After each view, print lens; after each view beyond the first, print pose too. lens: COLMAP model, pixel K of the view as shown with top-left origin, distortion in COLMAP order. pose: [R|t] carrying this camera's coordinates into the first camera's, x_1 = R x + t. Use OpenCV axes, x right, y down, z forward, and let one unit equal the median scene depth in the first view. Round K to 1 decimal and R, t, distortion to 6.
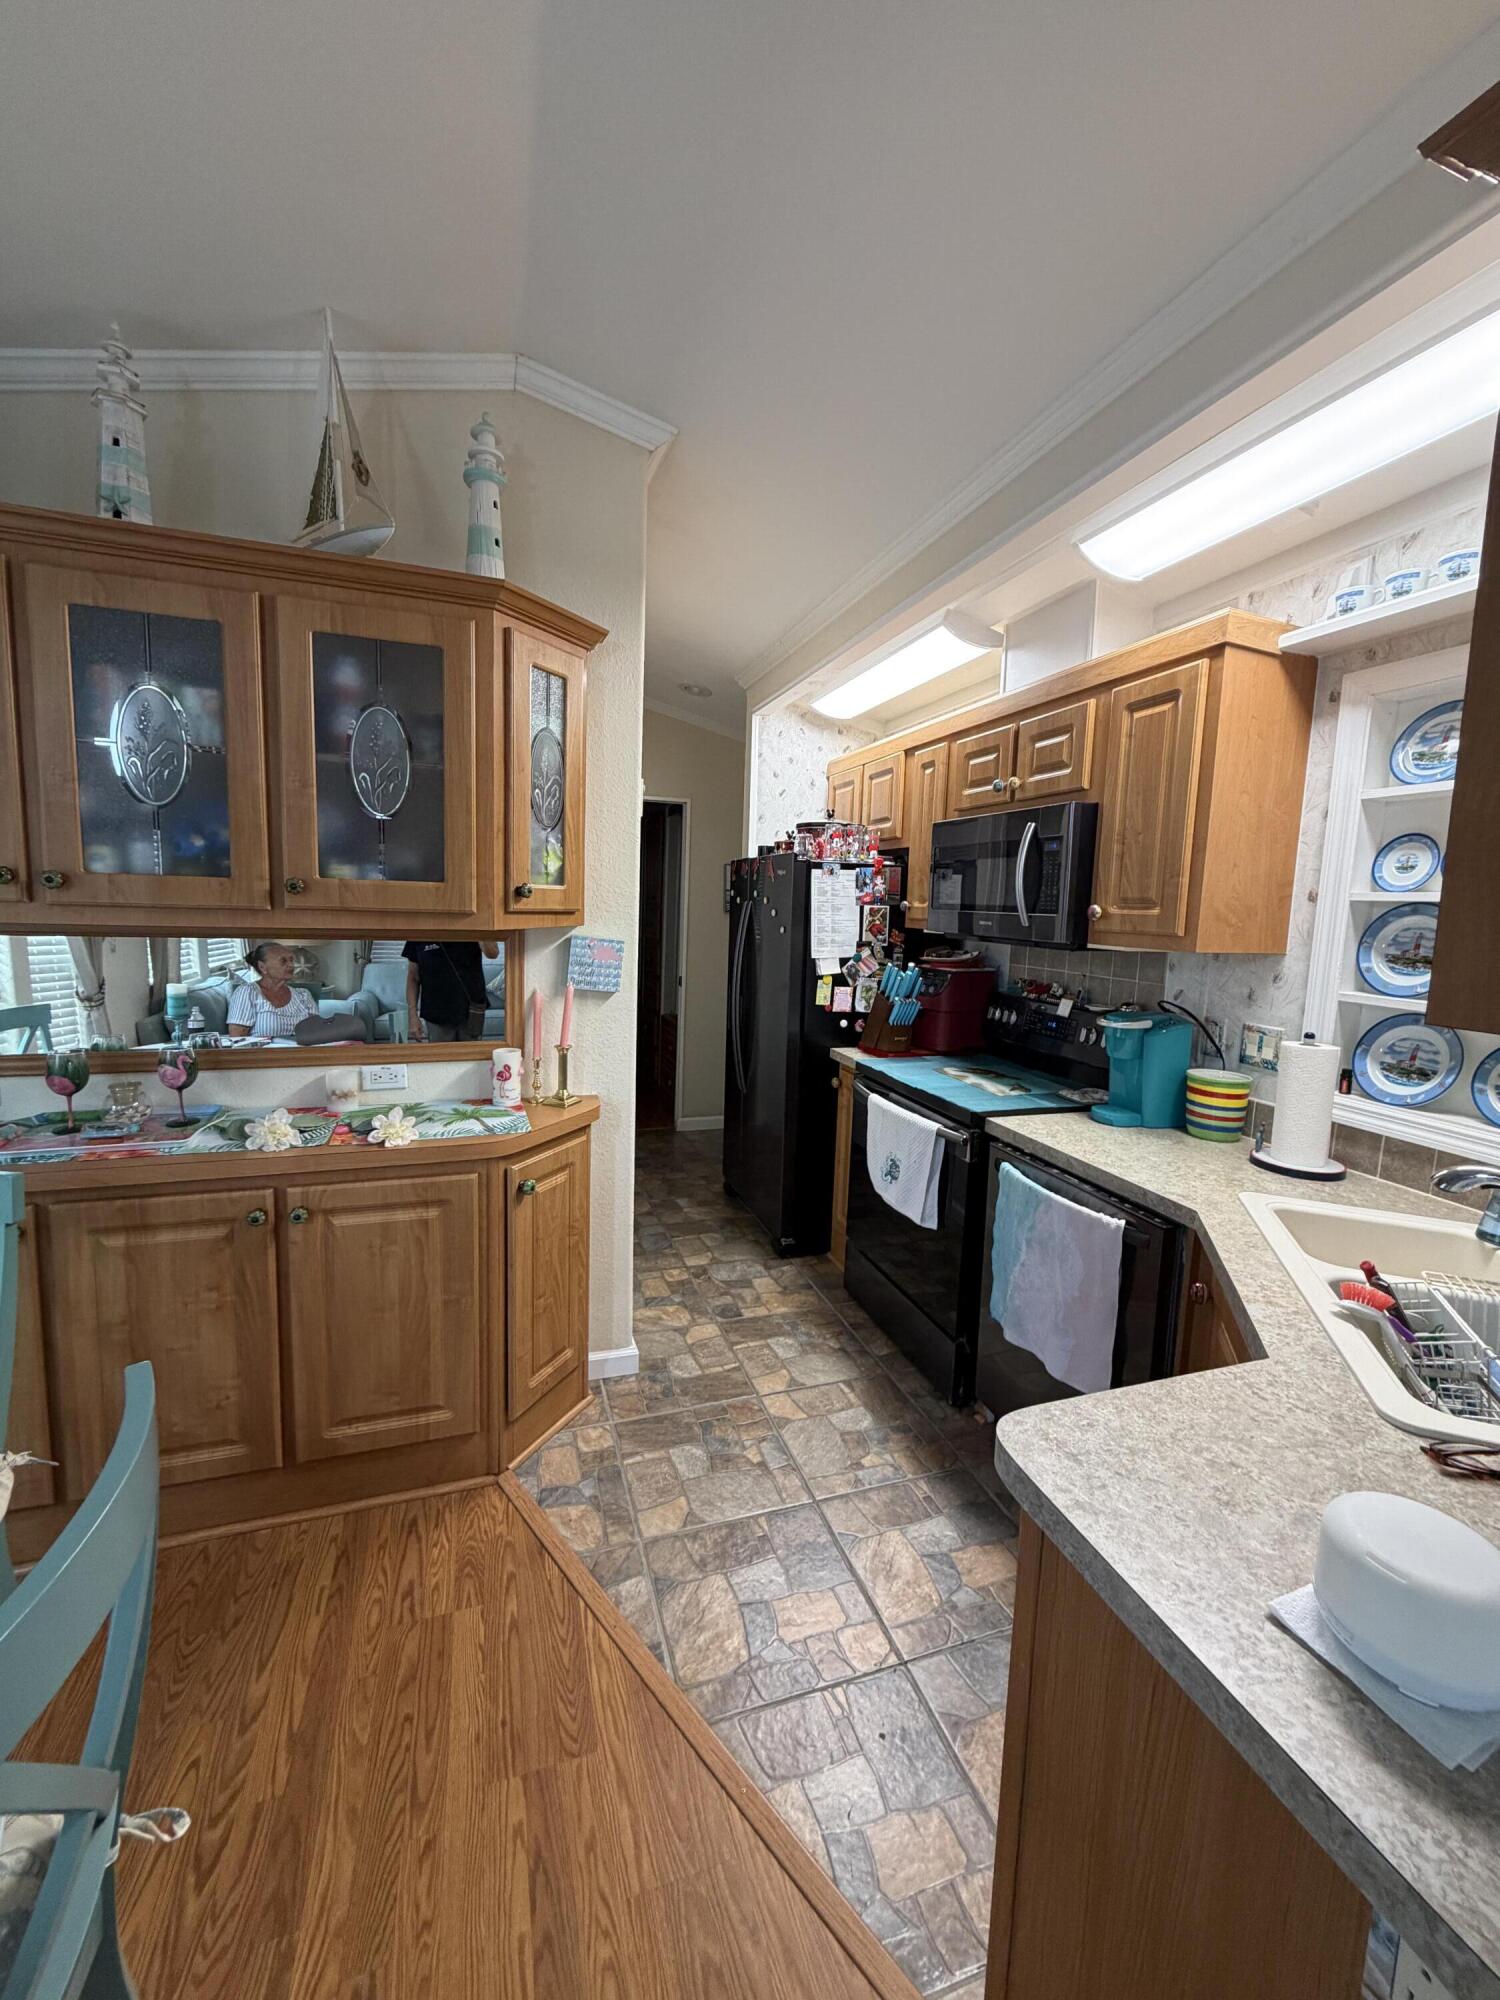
lens RADIAL K [[796.0, 0, 758.2], [0, 796.0, 997.2], [0, 0, 1]] dist [-0.001486, -0.000828]
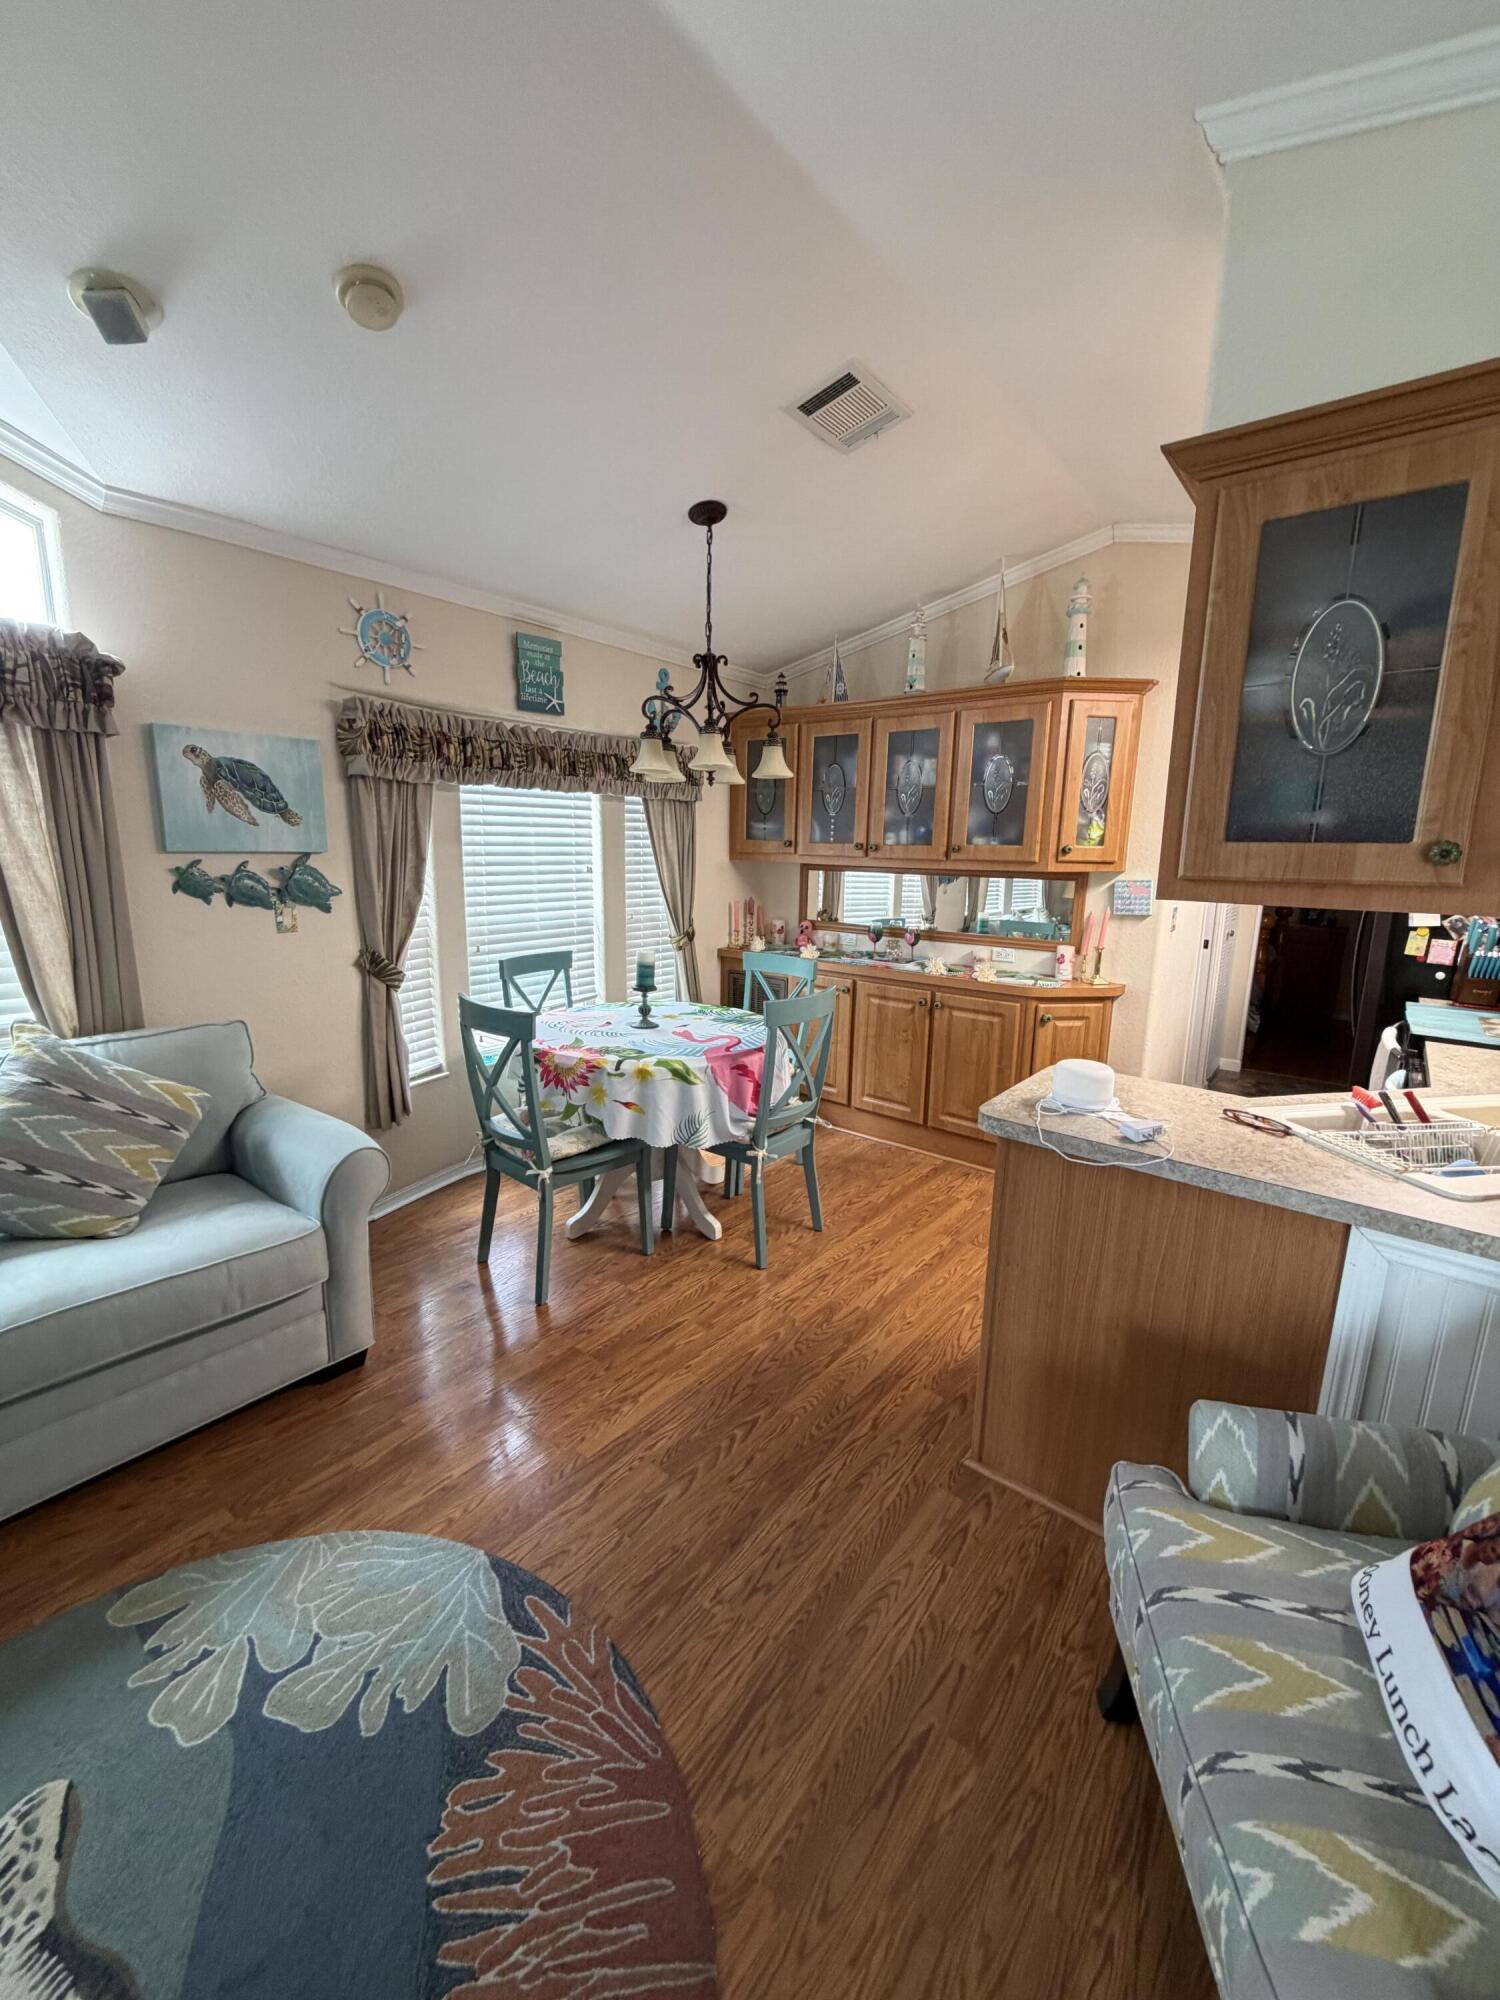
lens RADIAL K [[796.0, 0, 748.7], [0, 796.0, 999.4], [0, 0, 1]] dist [-0.001486, -0.000828]
pose [[0.541222, 0.140941, -0.828984, 0.857246], [-0.101247, 0.989603, 0.102147, 0.087574], [0.834762, 0.028648, 0.549865, -0.557612]]
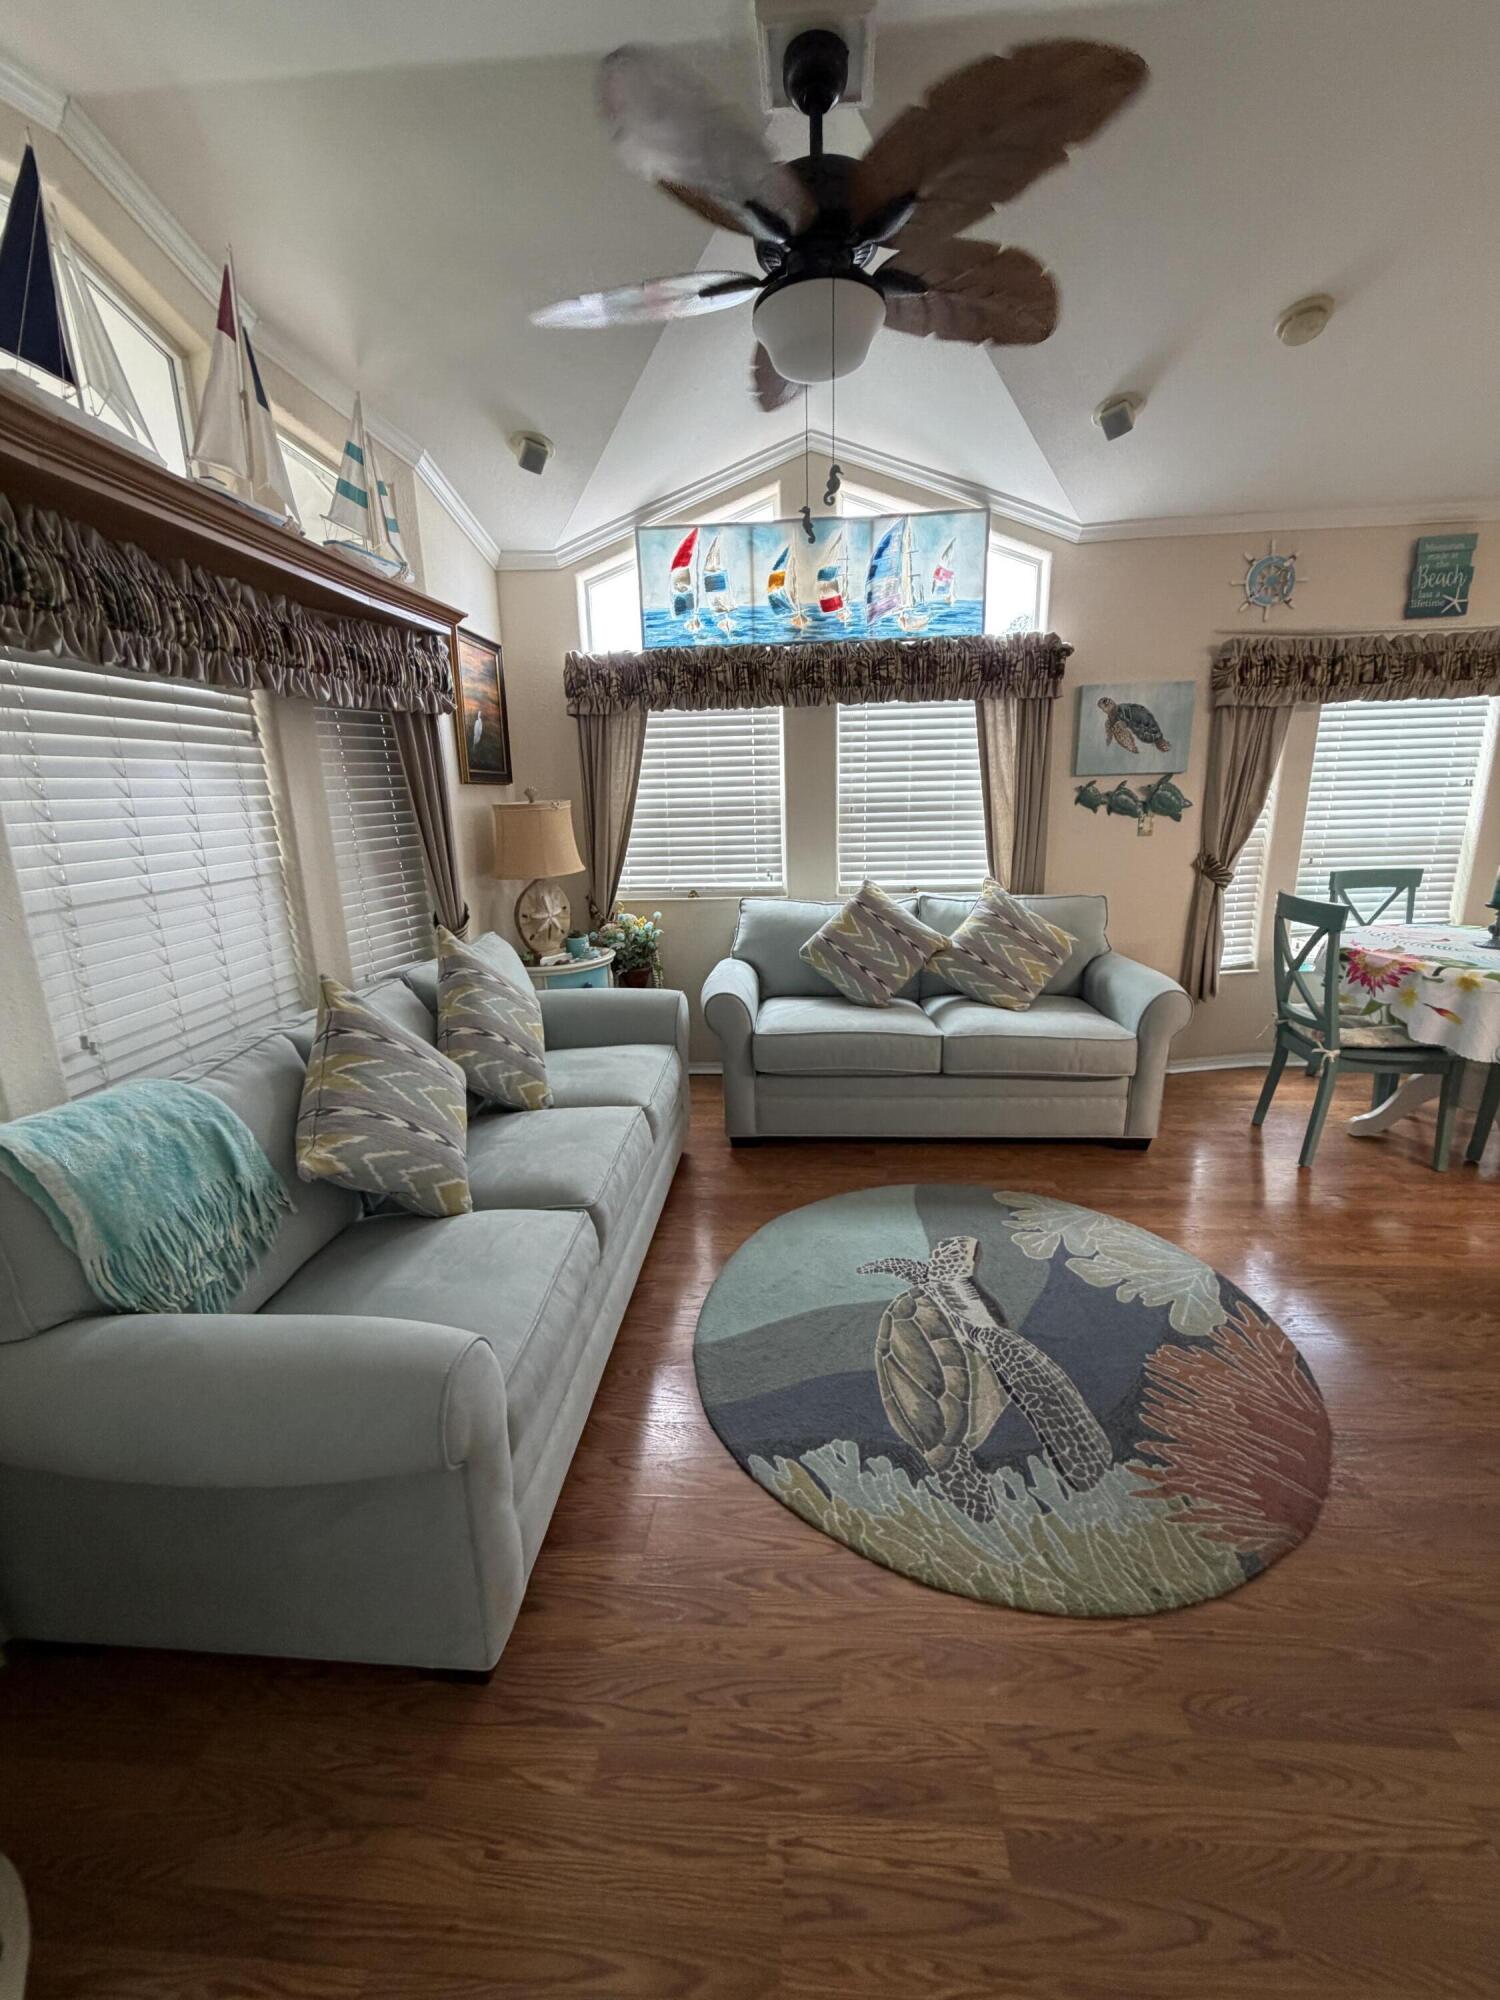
lens RADIAL K [[796.0, 0, 757.9], [0, 796.0, 993.4], [0, 0, 1]] dist [-0.001486, -0.000828]
pose [[-0.370322, 0.217606, -0.903056, 1.872867], [-0.090543, 0.959089, 0.268237, 0.191291], [0.924480, 0.181099, -0.335469, -0.681759]]
